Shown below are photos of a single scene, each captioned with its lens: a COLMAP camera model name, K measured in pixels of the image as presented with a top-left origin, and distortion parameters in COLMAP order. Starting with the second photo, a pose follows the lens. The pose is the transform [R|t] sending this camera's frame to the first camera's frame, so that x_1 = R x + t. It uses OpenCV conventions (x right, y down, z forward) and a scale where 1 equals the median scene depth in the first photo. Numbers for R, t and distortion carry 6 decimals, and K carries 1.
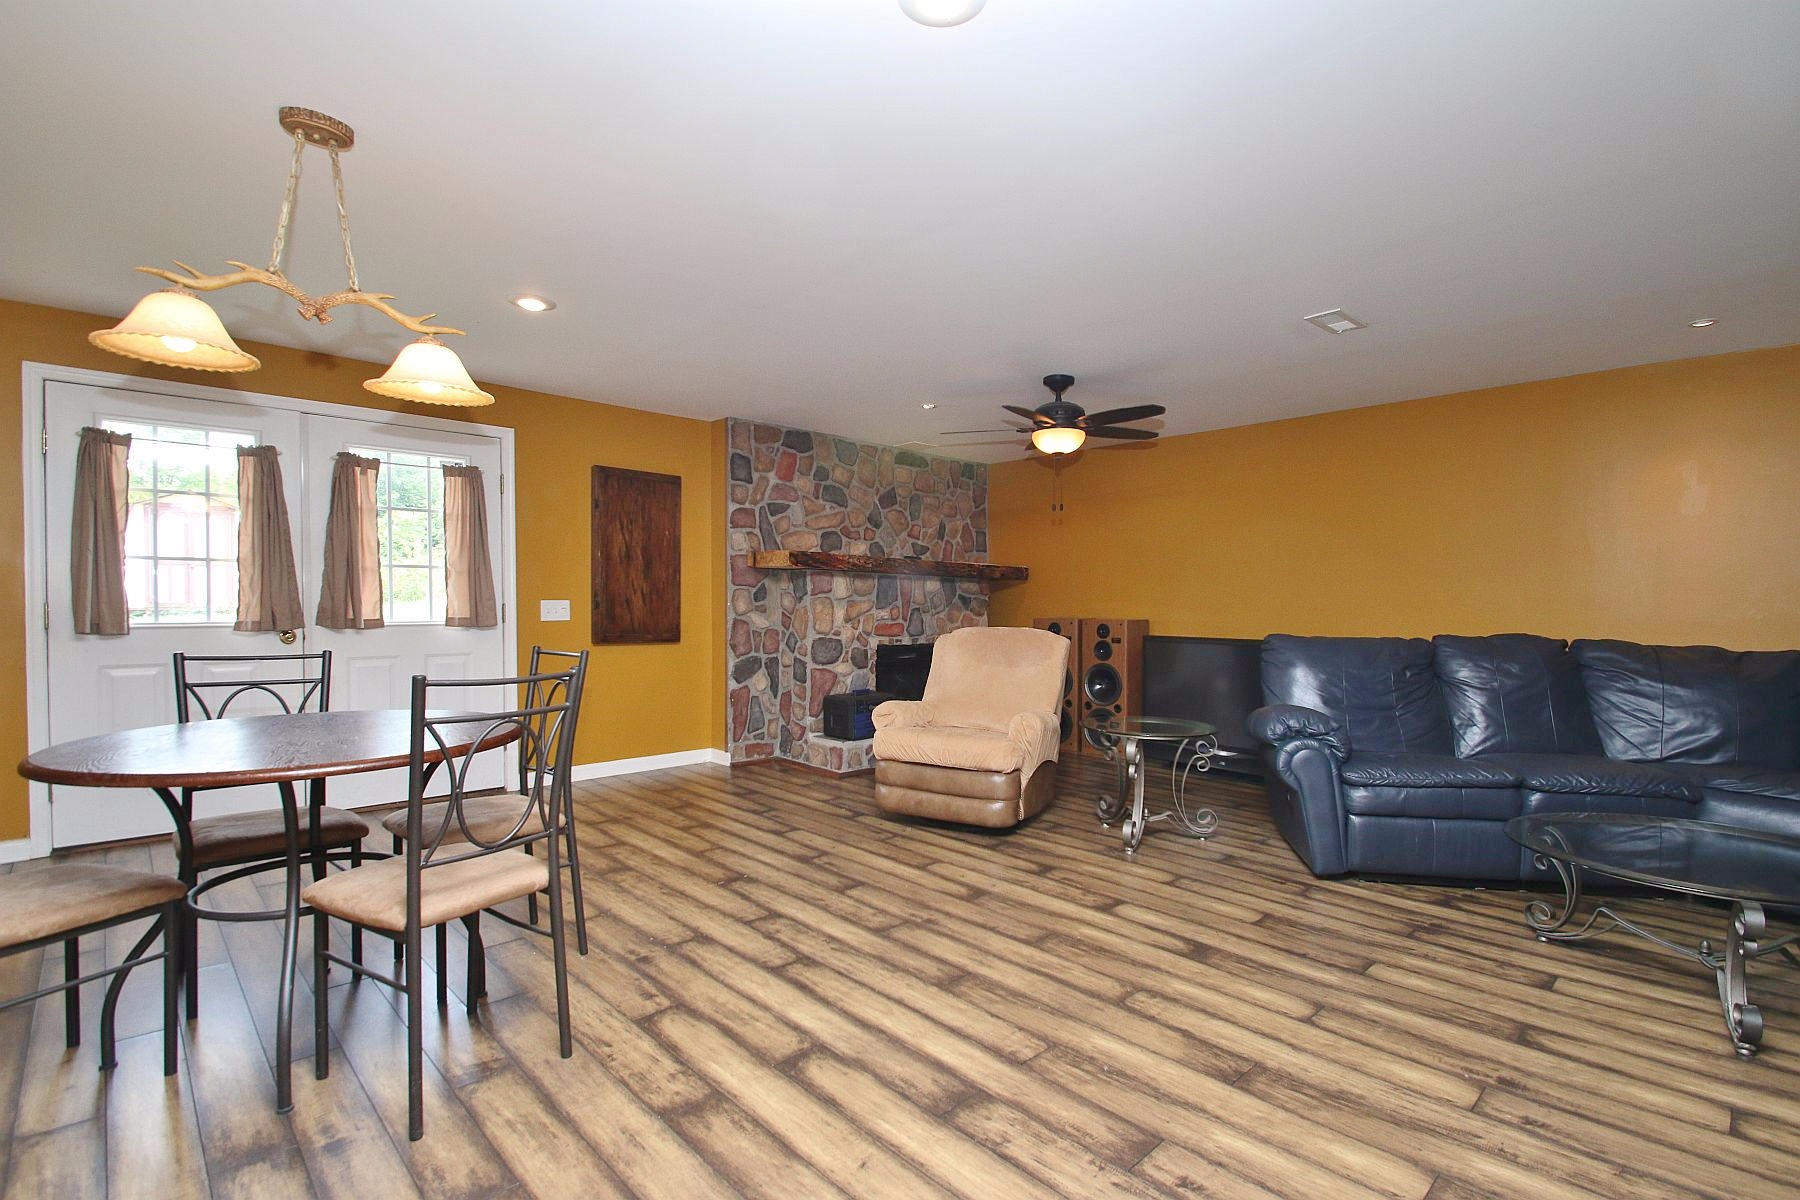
lens RADIAL K [[836.5, 0, 909.1], [0, 836.5, 608.9], [0, 0, 1]] dist [0.008720, -0.012662]
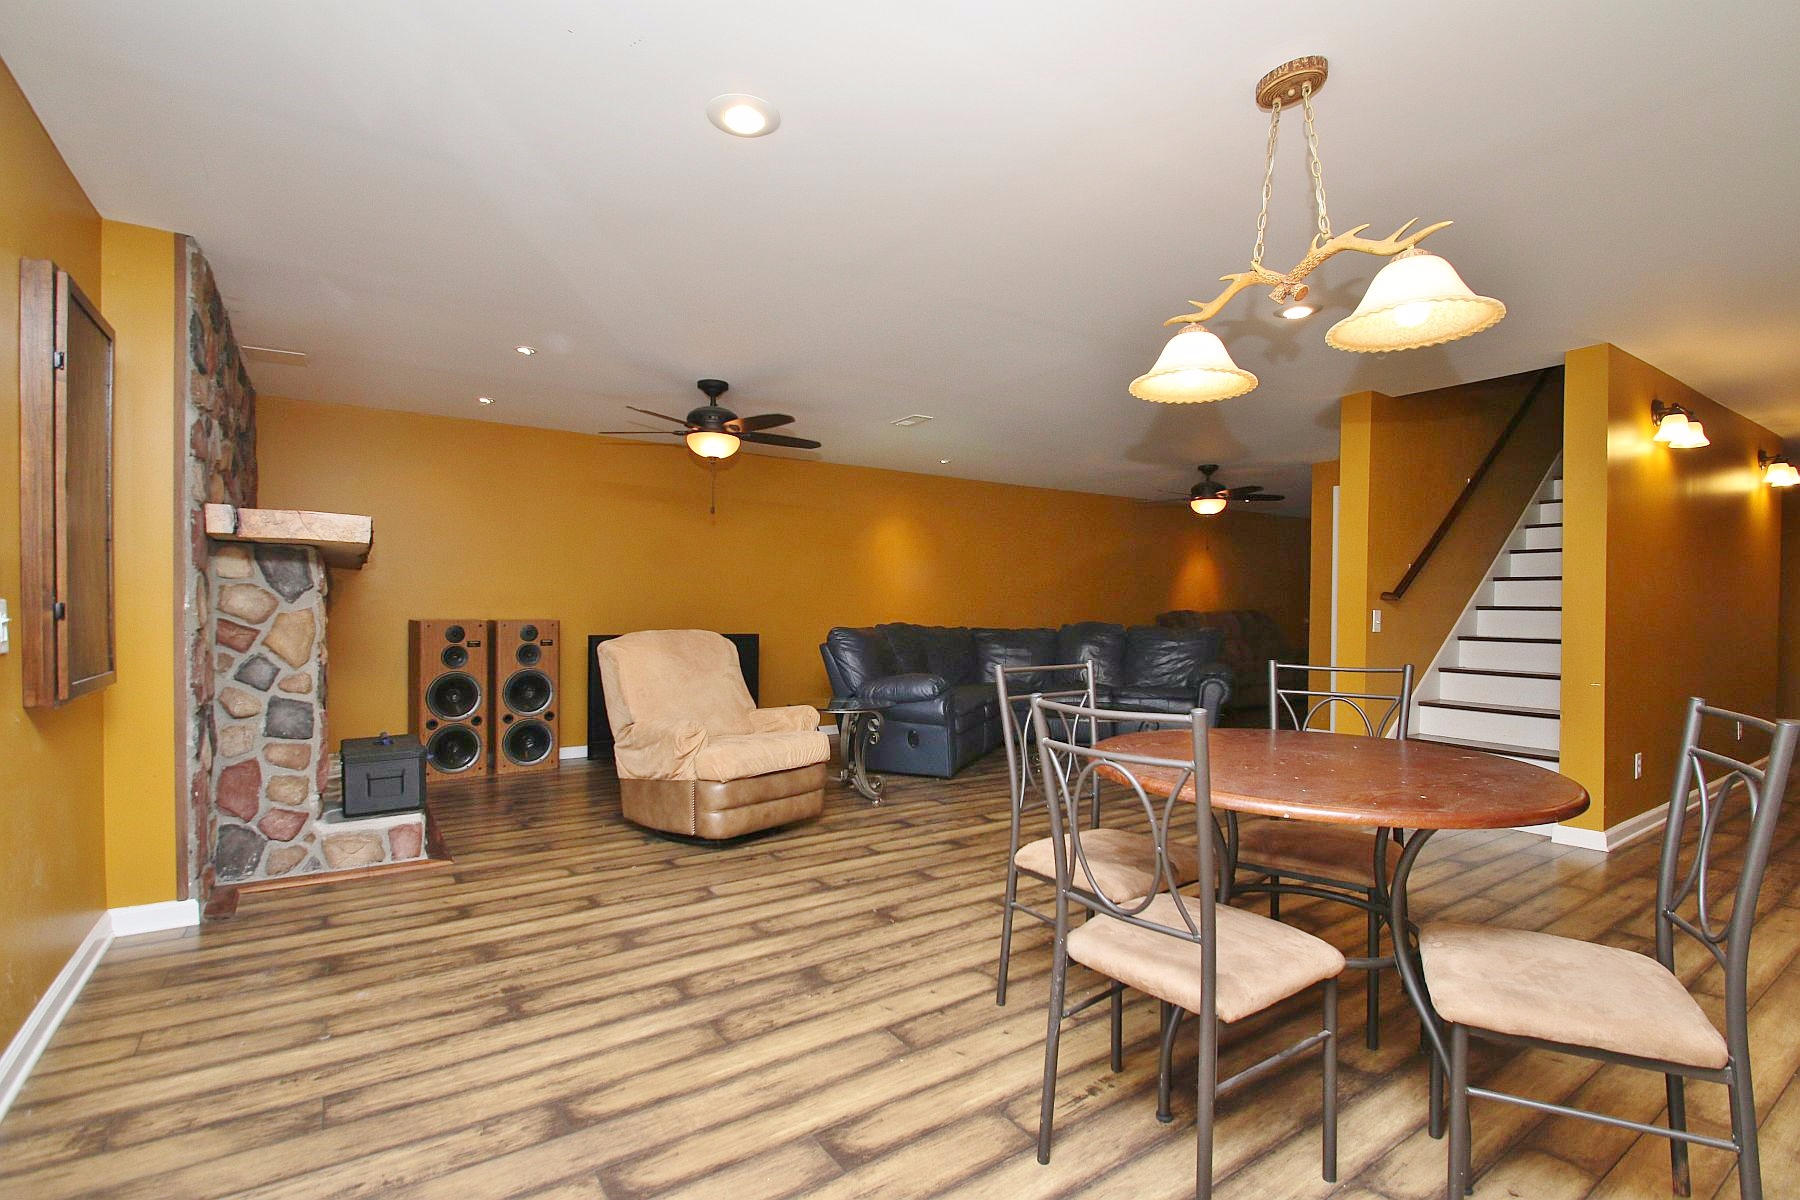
lens RADIAL K [[836.5, 0, 916.2], [0, 836.5, 608.0], [0, 0, 1]] dist [0.008720, -0.012662]
pose [[0.155416, -0.007471, 0.987821, -0.896987], [-0.000832, 0.999970, 0.007694, -0.011767], [-0.987849, -0.002017, 0.155405, 0.678876]]
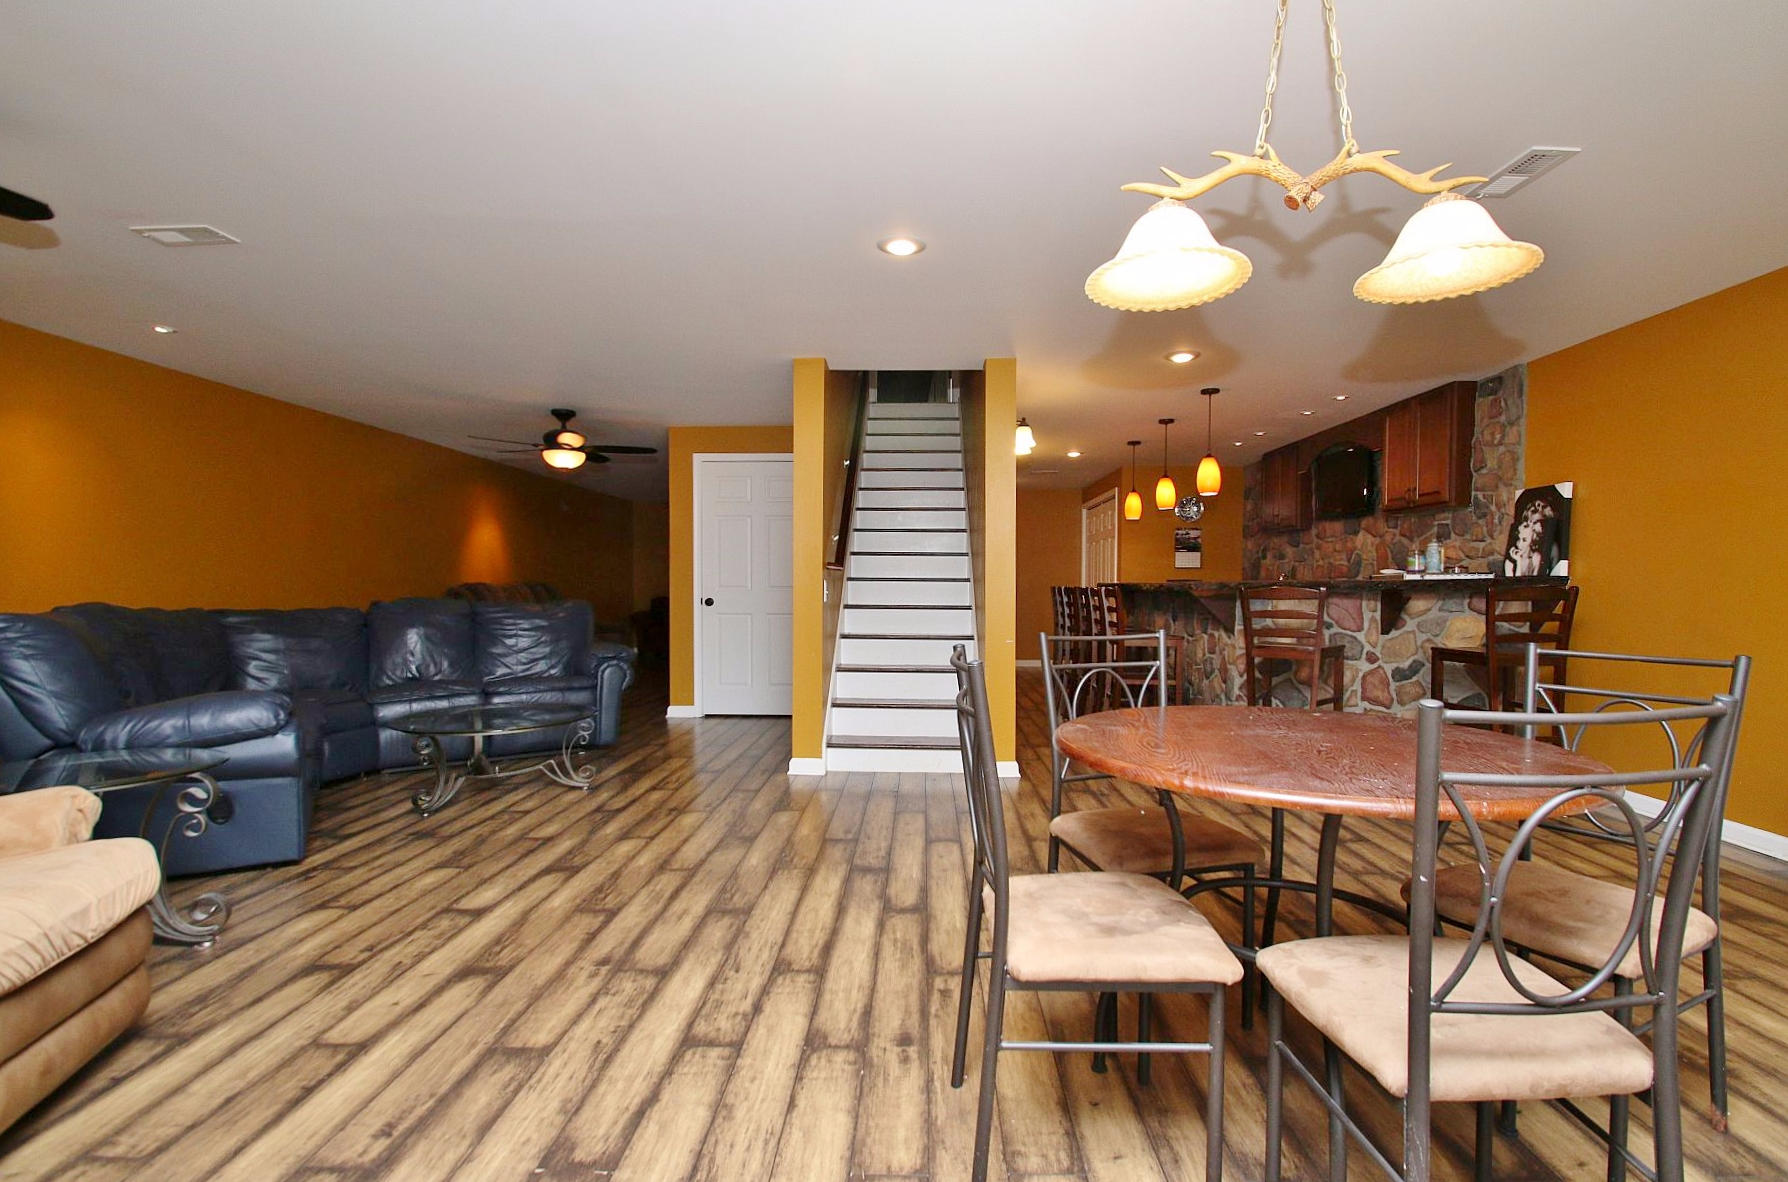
lens RADIAL K [[830.9, 0, 904.3], [0, 830.9, 612.9], [0, 0, 1]] dist [0.008720, -0.012662]
pose [[-0.705888, -0.035087, 0.707454, -0.536750], [-0.008040, 0.999105, 0.041529, -0.003849], [-0.708278, 0.023627, -0.705538, 0.974540]]
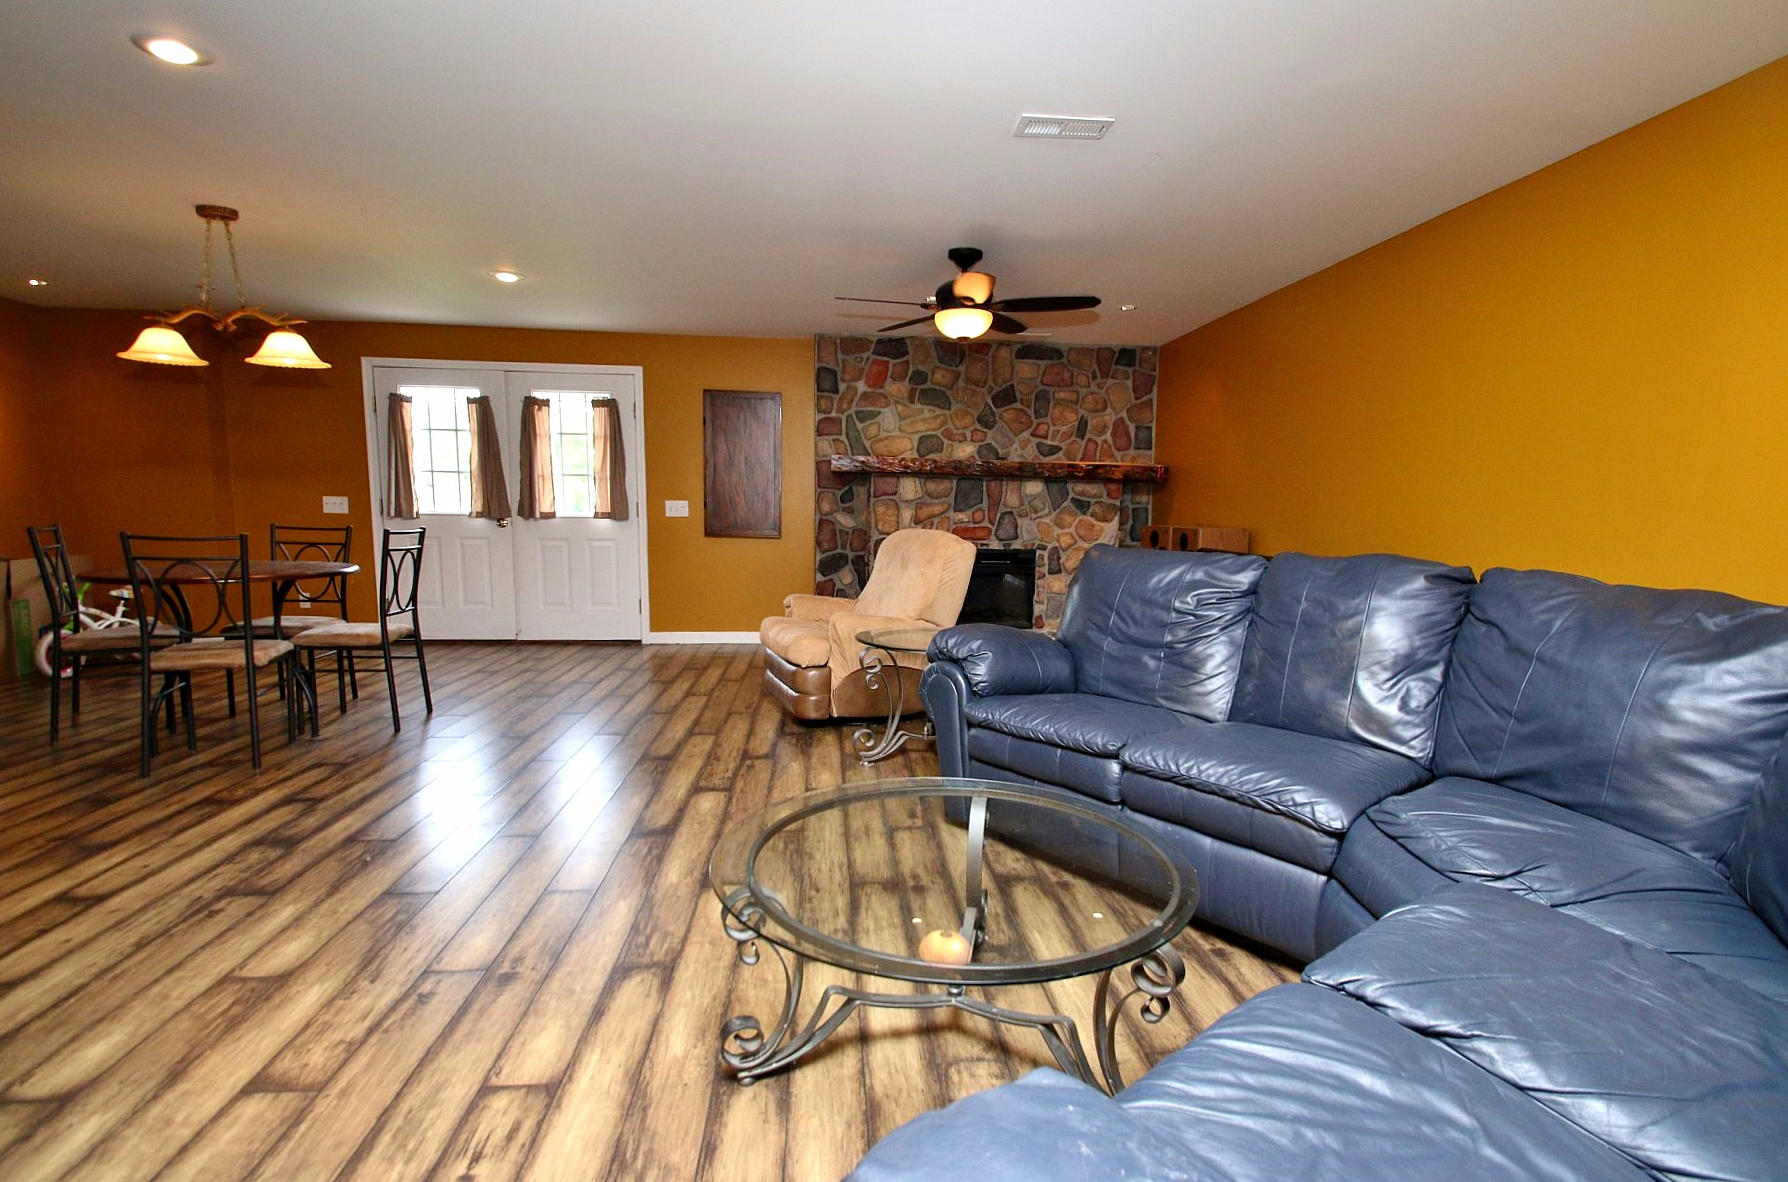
lens RADIAL K [[830.9, 0, 903.2], [0, 830.9, 607.1], [0, 0, 1]] dist [0.008720, -0.012662]
pose [[0.786741, 0.082034, -0.611808, 0.797715], [-0.015868, 0.993490, 0.112807, 0.003520], [0.617079, -0.079042, 0.782921, 0.262768]]
